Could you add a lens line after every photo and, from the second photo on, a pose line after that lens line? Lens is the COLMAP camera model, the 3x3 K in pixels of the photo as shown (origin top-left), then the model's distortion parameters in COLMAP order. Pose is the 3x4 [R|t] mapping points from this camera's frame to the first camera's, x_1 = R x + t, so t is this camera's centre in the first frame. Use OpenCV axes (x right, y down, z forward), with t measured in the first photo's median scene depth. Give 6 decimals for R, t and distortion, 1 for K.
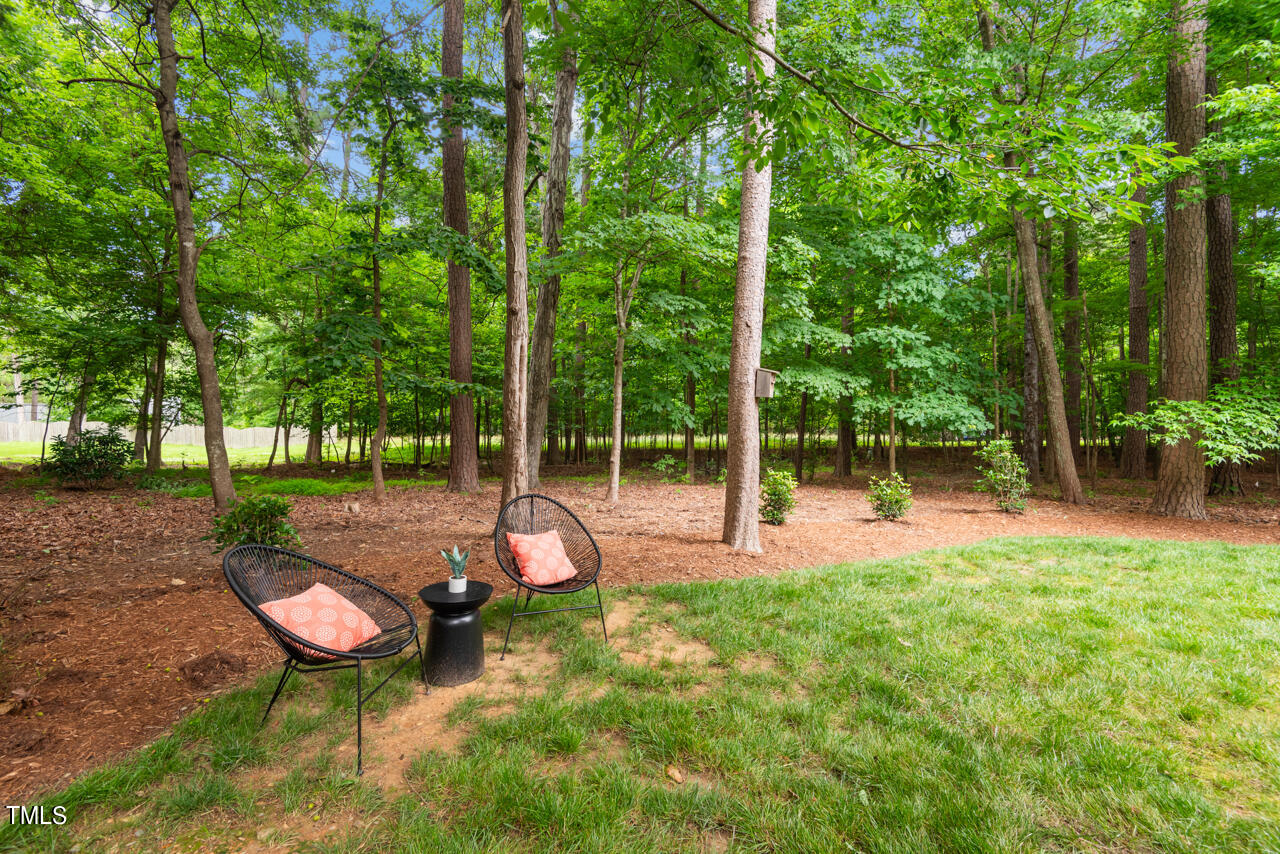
lens RADIAL K [[575.7, 0, 640.5], [0, 575.7, 420.4], [0, 0, 1]] dist [0.041321, -0.029489]
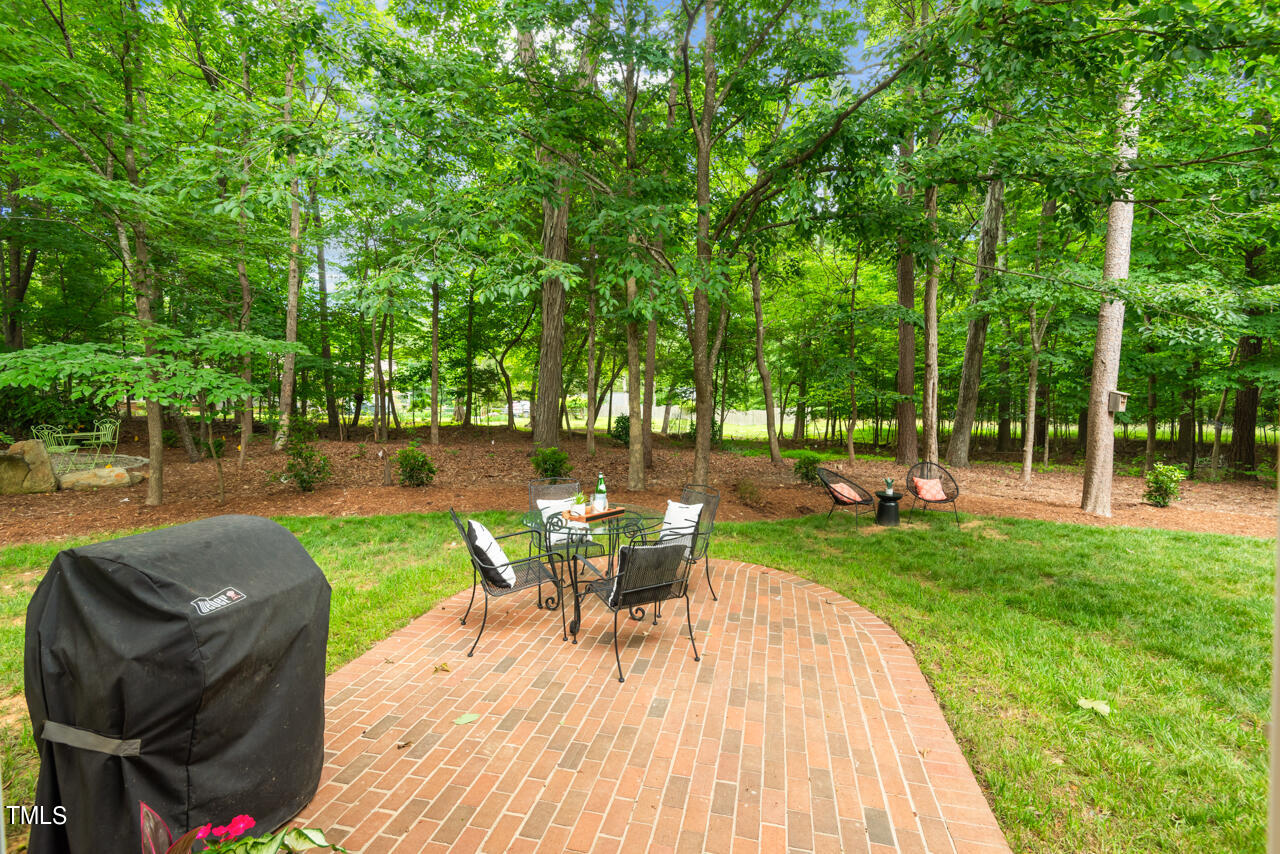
lens RADIAL K [[575.7, 0, 640.5], [0, 575.7, 420.4], [0, 0, 1]] dist [0.041321, -0.029489]
pose [[0.728122, 0.021989, -0.685095, 0.330486], [0.002959, 0.999375, 0.035221, -0.069415], [0.685441, -0.027672, 0.727602, -0.845043]]
